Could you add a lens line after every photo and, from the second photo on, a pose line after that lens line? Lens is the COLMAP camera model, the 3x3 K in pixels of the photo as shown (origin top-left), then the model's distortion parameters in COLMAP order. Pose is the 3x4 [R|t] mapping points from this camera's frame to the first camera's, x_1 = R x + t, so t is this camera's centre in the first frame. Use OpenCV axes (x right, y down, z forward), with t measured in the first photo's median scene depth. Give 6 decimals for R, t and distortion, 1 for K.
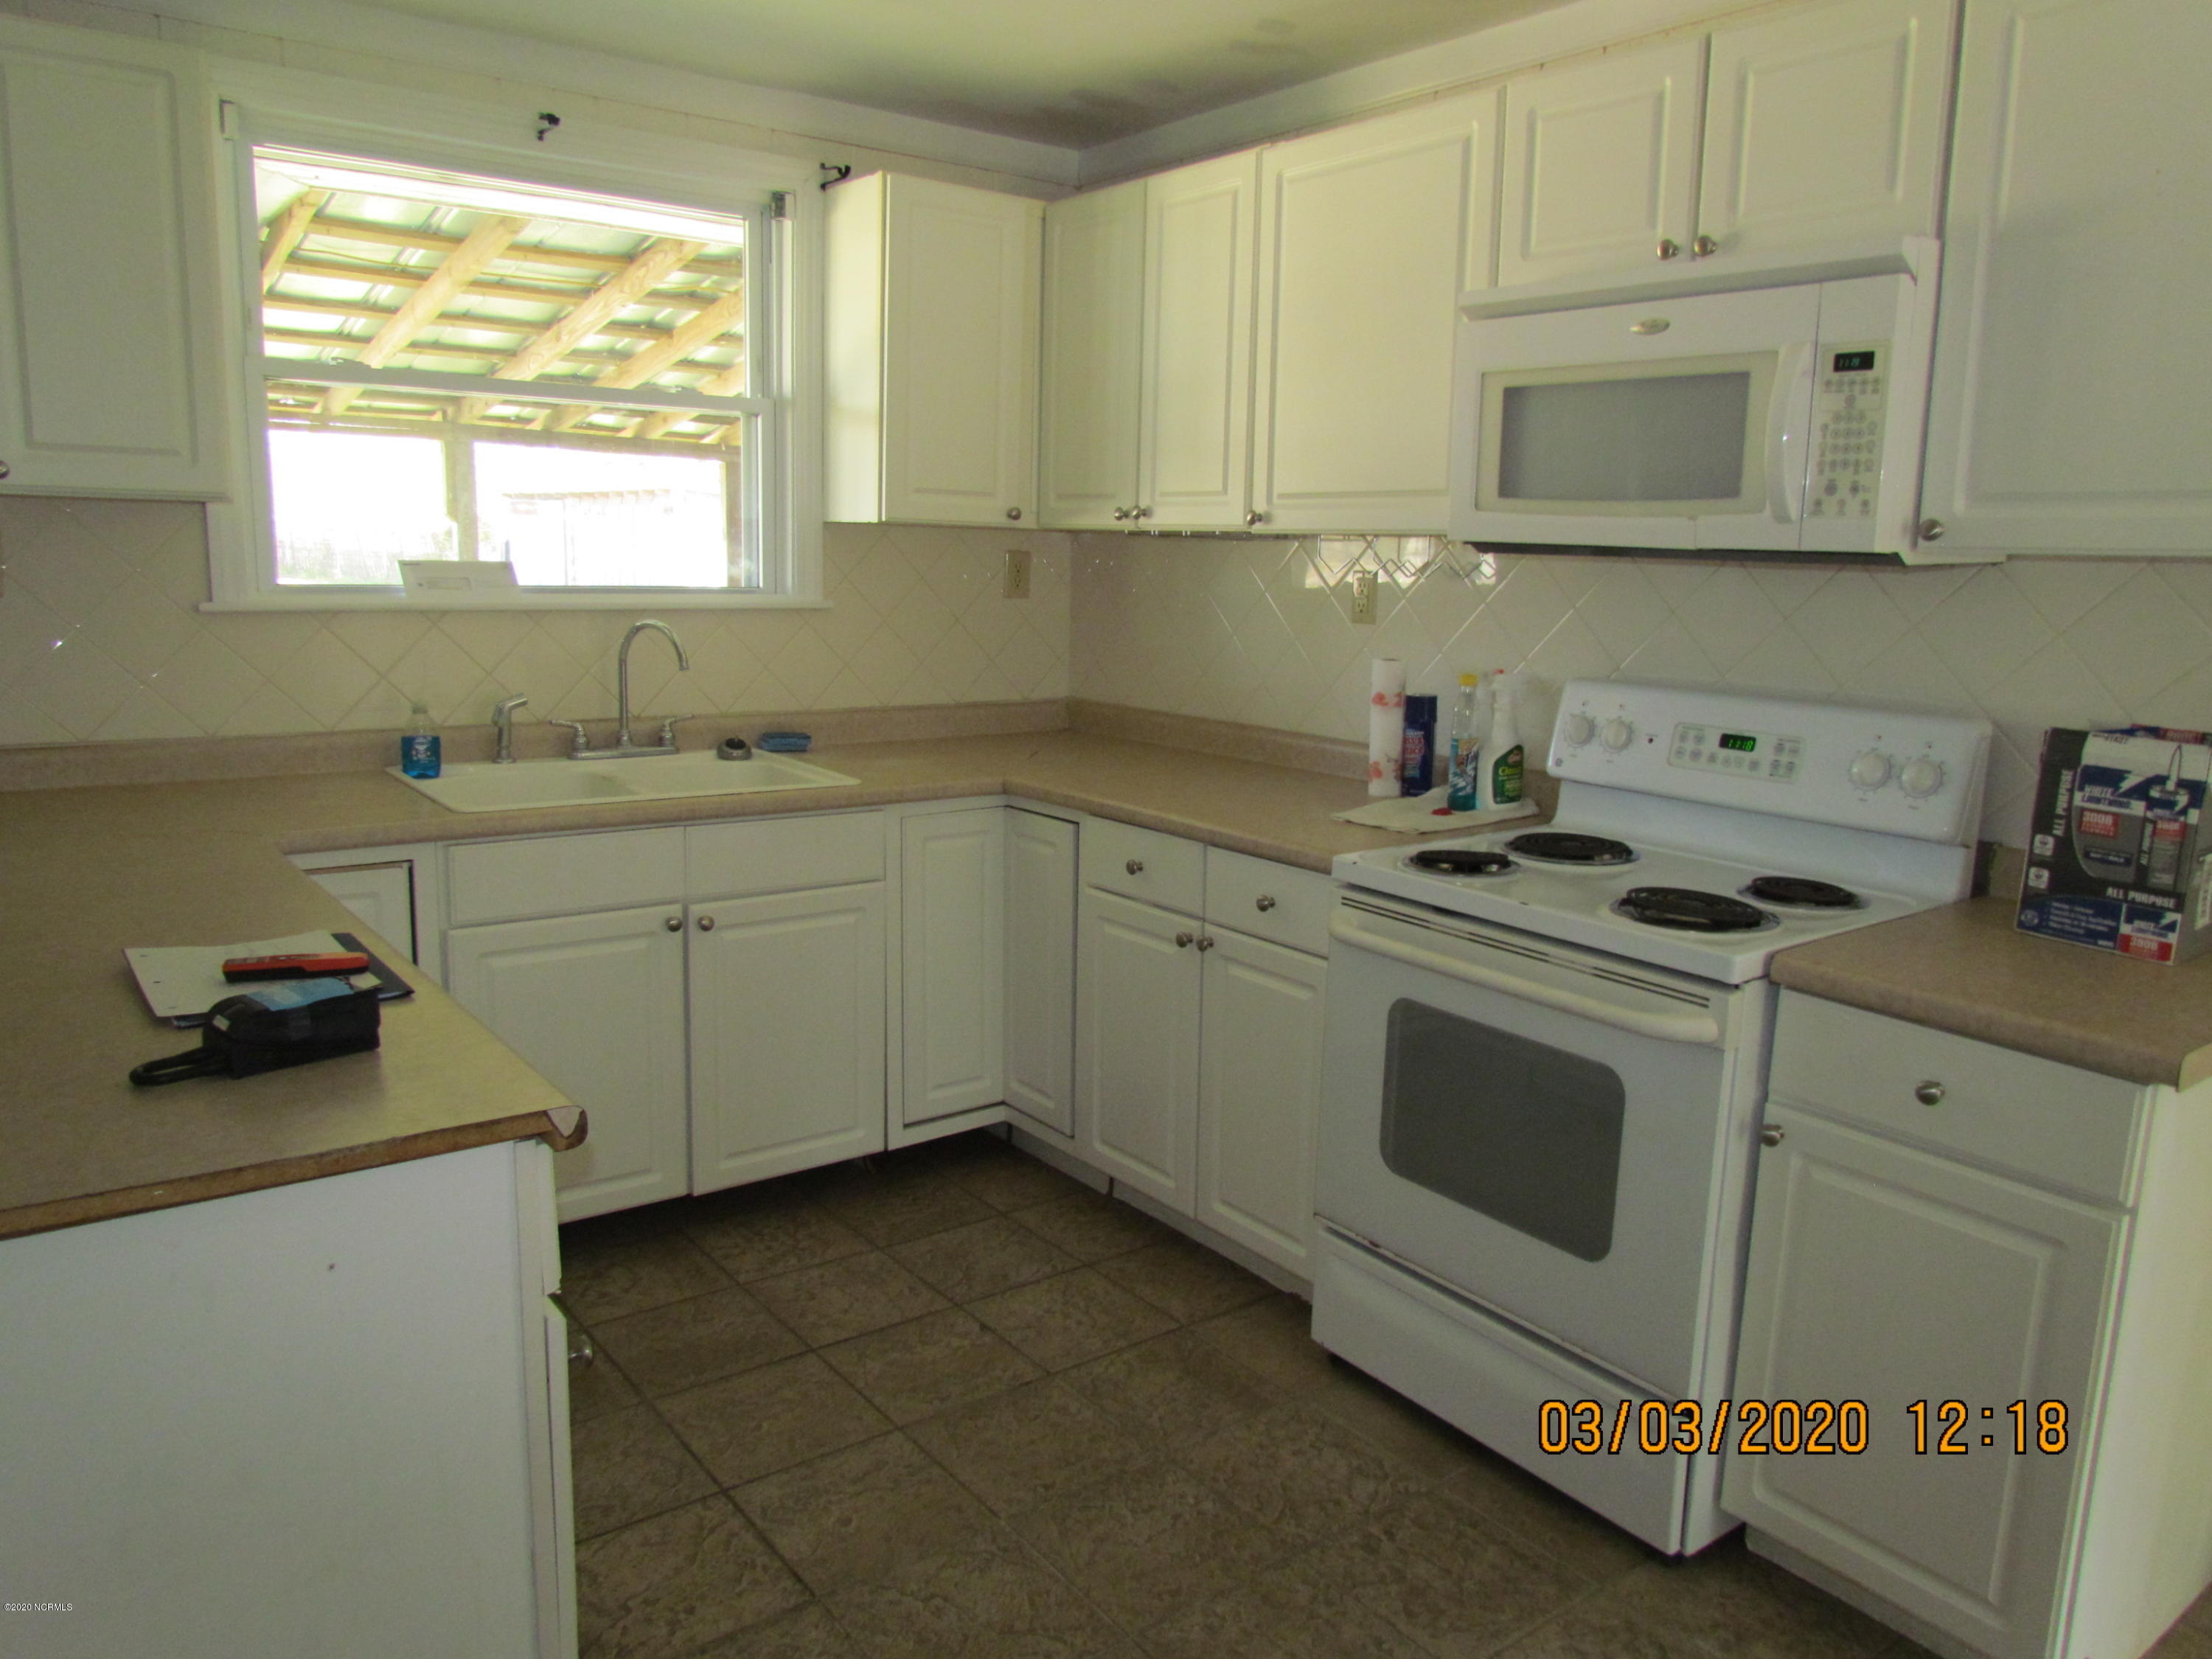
lens RADIAL K [[1582.1, 0, 1106.0], [0, 1582.1, 829.5], [0, 0, 1]] dist [-0.026378, 0.001082]
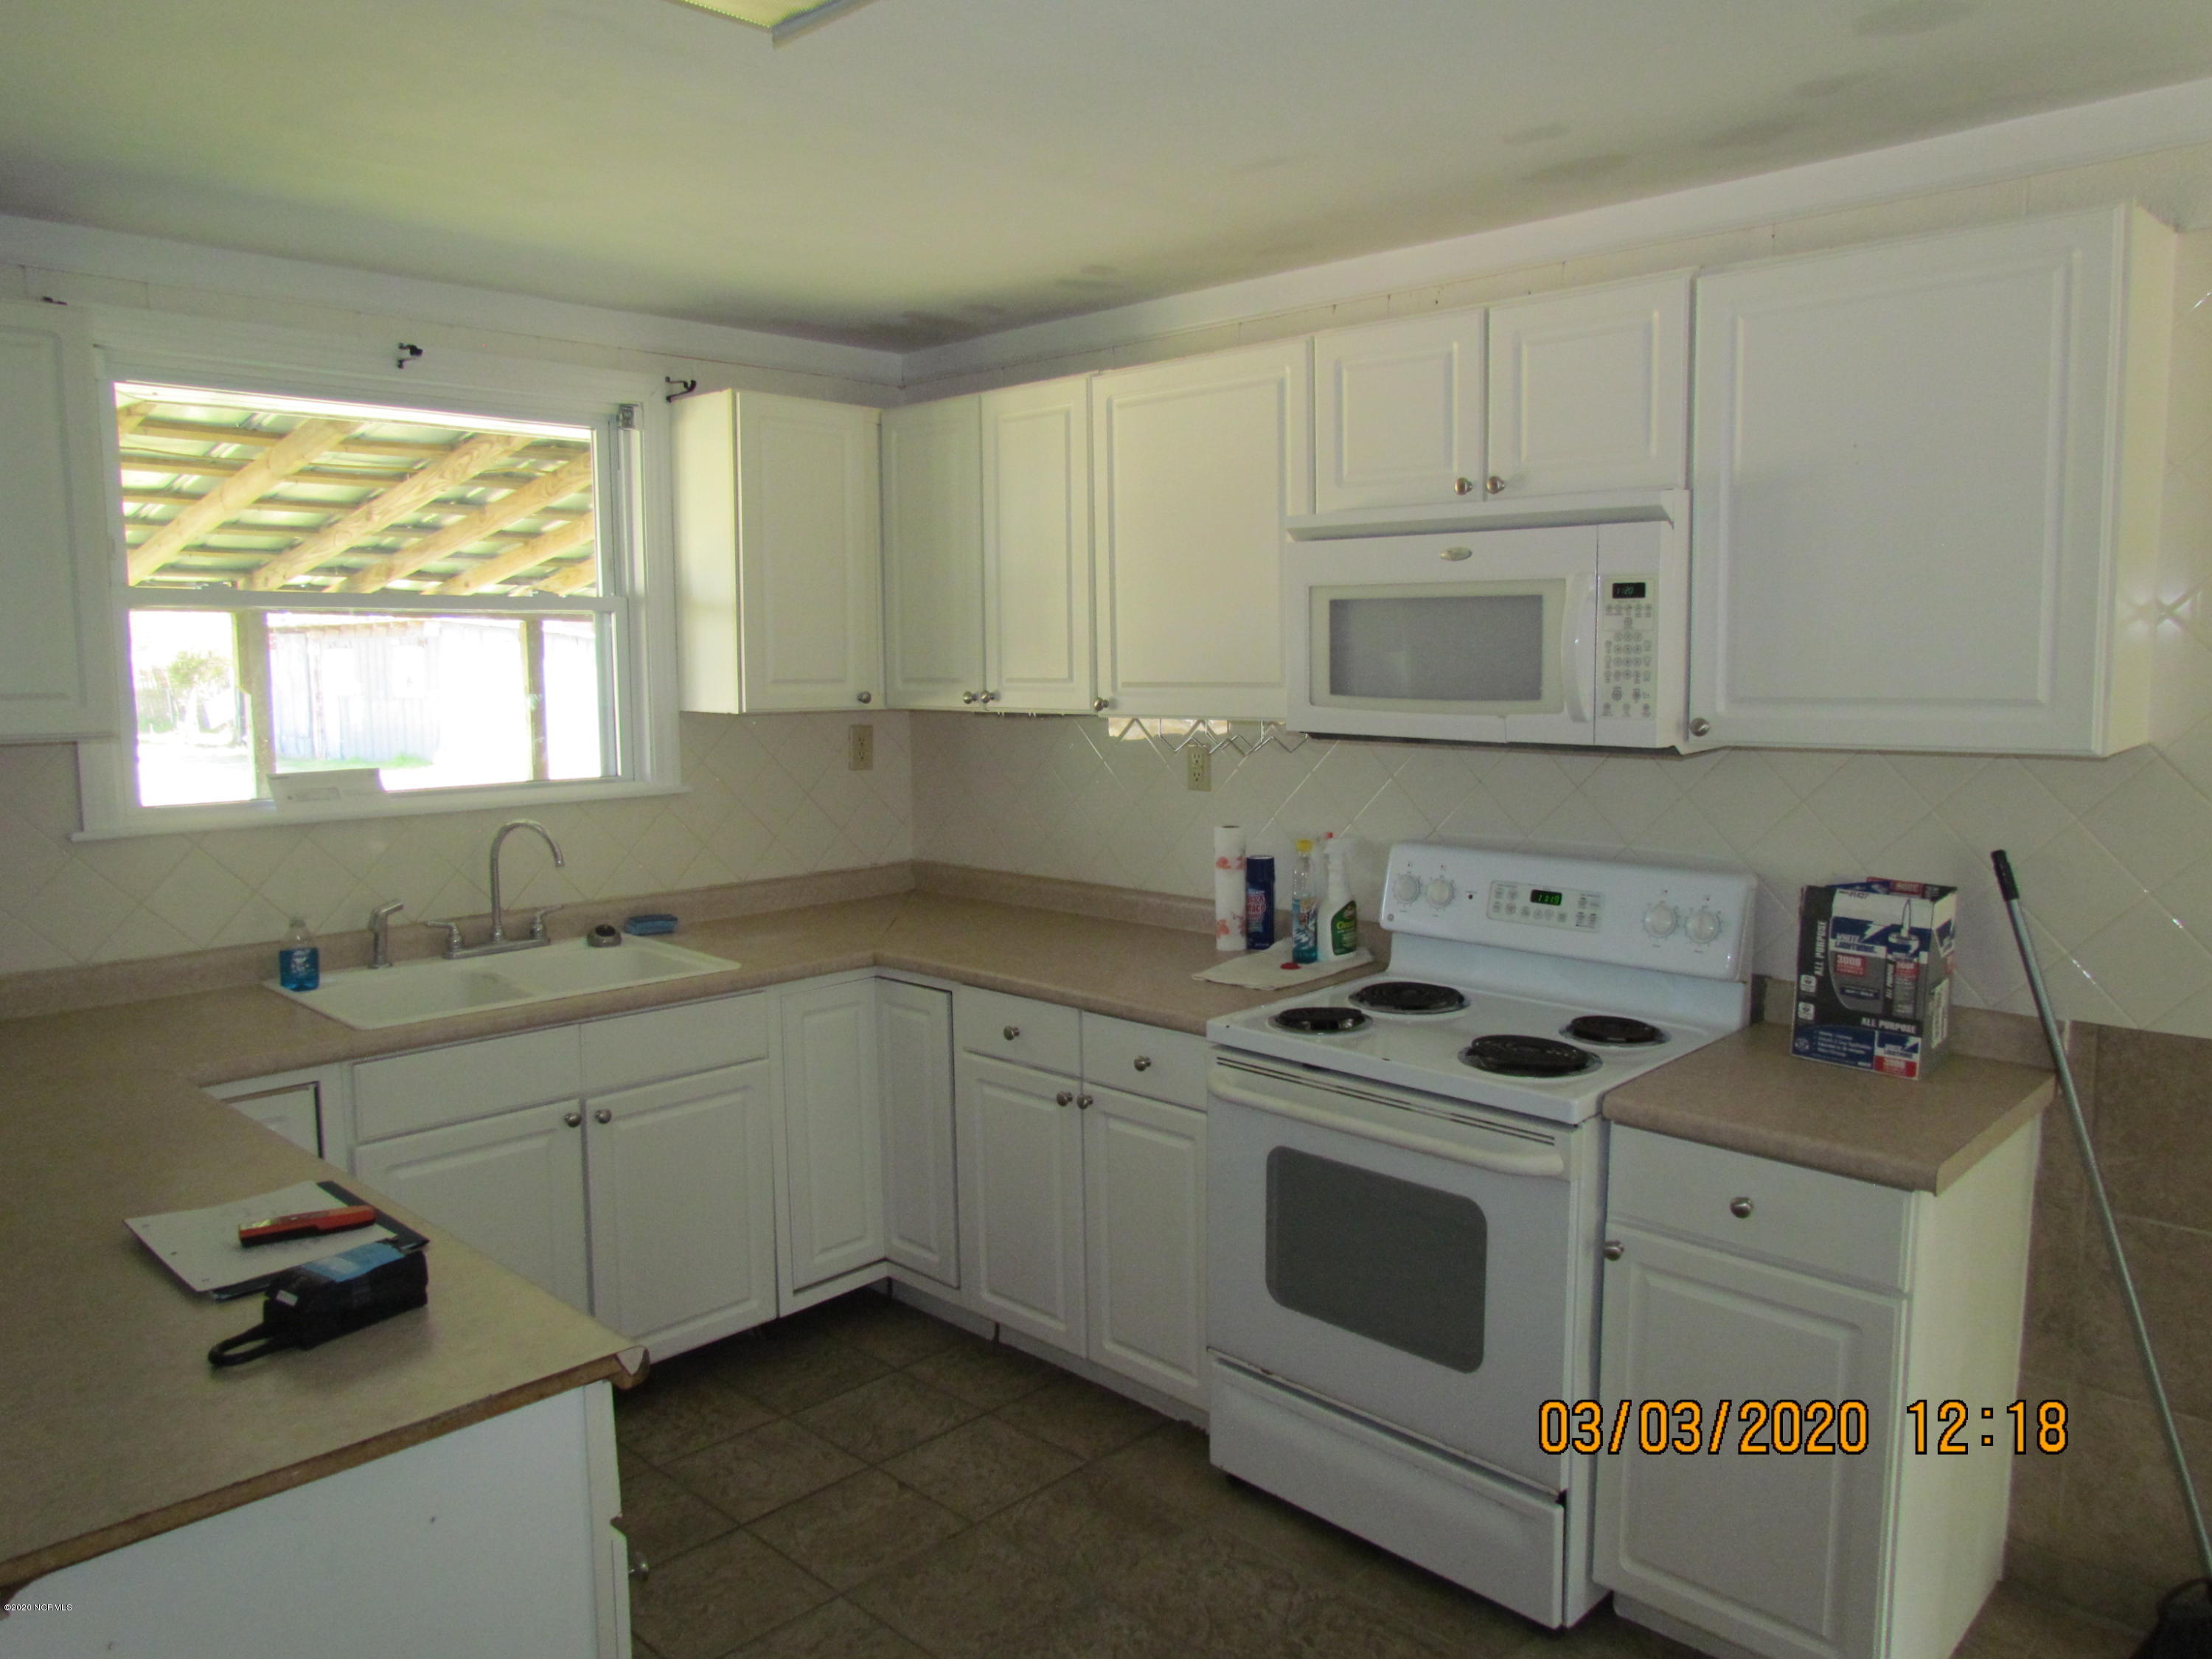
lens RADIAL K [[1582.1, 0, 1106.0], [0, 1582.1, 829.5], [0, 0, 1]] dist [-0.026378, 0.001082]
pose [[0.987876, -0.050989, 0.146635, -0.077064], [0.059967, 0.996545, -0.057469, -0.053730], [-0.143198, 0.065565, 0.987520, -0.088670]]
